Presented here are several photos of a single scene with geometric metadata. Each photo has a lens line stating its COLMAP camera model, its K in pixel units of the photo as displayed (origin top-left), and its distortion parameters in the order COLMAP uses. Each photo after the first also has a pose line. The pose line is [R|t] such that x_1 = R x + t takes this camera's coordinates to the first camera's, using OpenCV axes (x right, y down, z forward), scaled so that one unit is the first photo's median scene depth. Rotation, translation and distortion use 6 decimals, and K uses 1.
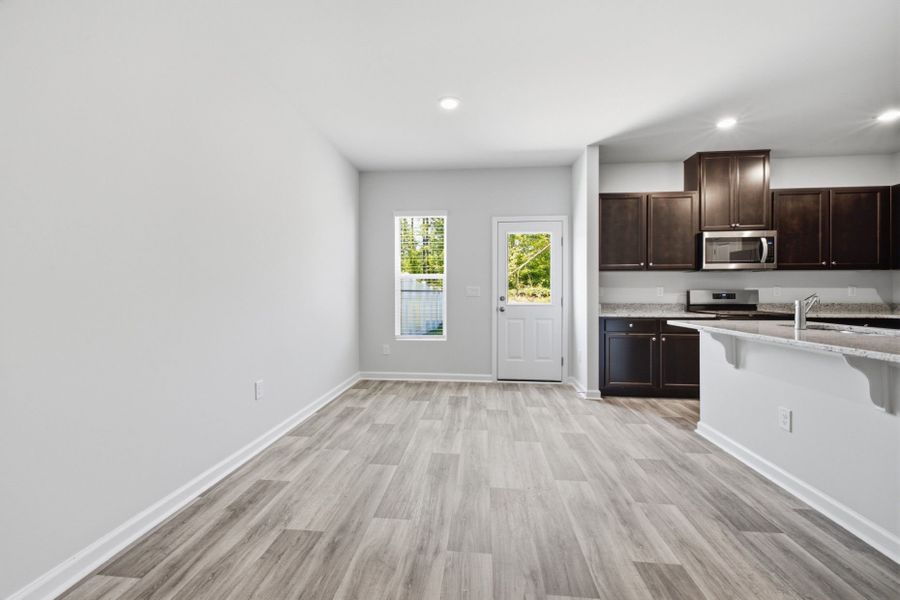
lens RADIAL K [[379.7, 0, 444.5], [0, 379.7, 294.0], [0, 0, 1]] dist [0.003528, 0.000877]
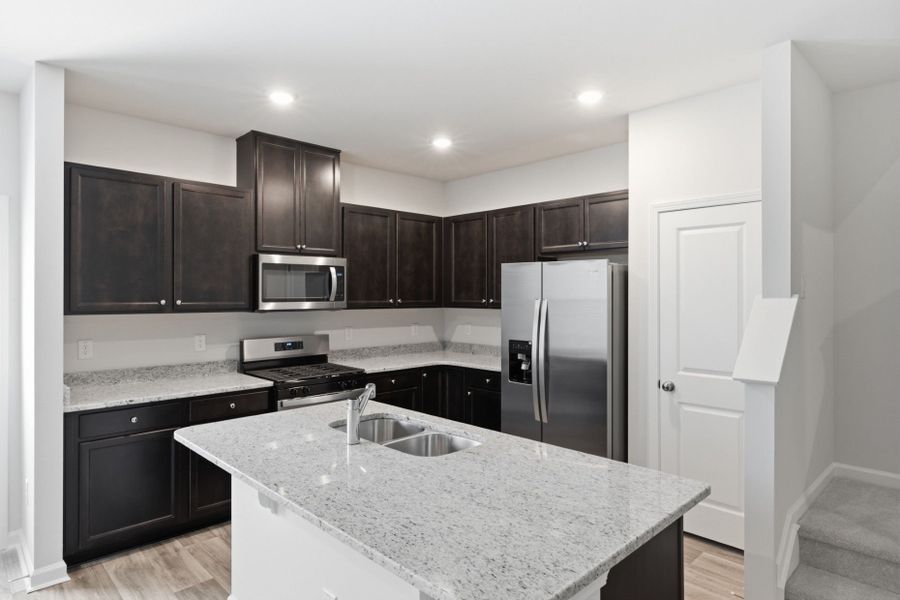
lens RADIAL K [[521.4, 0, 443.1], [0, 521.4, 293.6], [0, 0, 1]] dist [0.004403, -0.000256]
pose [[0.651113, 0.003283, 0.758974, 0.208315], [0.001395, 0.999984, -0.005522, -0.090585], [-0.758980, 0.004654, 0.651097, 0.177000]]
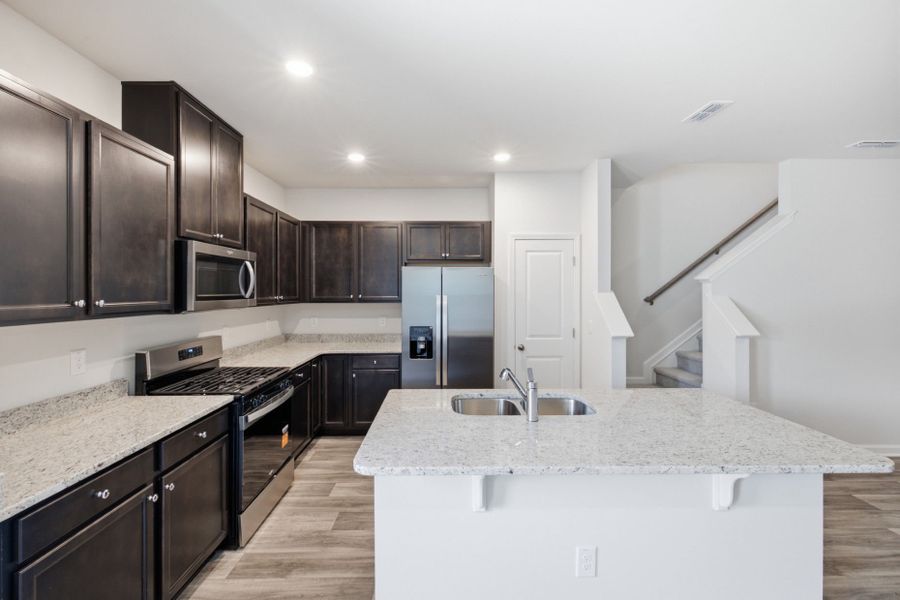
lens RADIAL K [[379.7, 0, 442.0], [0, 379.7, 291.6], [0, 0, 1]] dist [0.003528, 0.000877]
pose [[-0.103502, 0.000395, 0.994629, 0.123329], [0.005225, 0.999986, 0.000147, -0.092300], [-0.994616, 0.005212, -0.103503, 0.725471]]
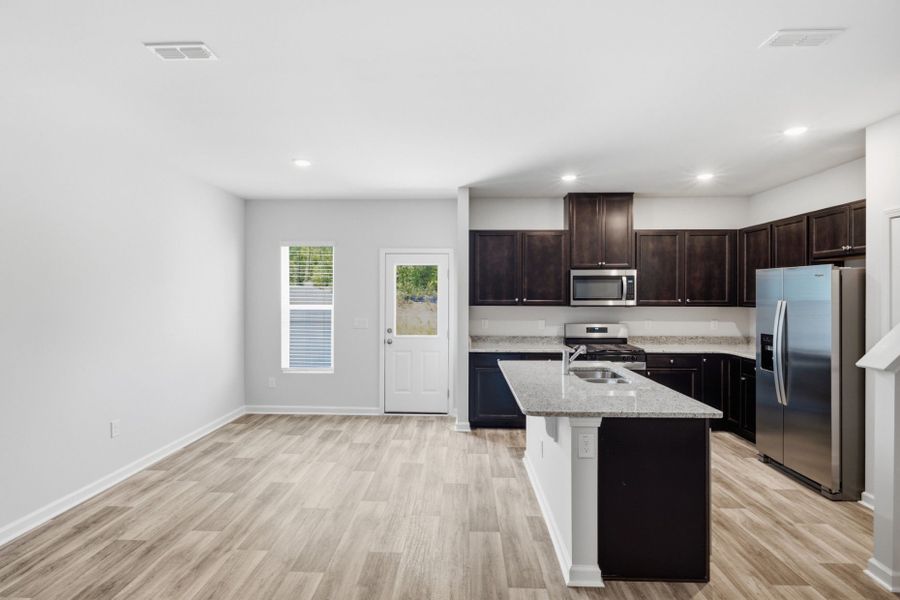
lens RADIAL K [[477.1, 0, 442.3], [0, 477.1, 292.9], [0, 0, 1]] dist [0.011399, -0.004675]
pose [[0.998750, 0.001952, 0.049948, 0.266030], [-0.001517, 0.999961, -0.008750, -0.089769], [-0.049964, 0.008664, 0.998713, -0.302696]]
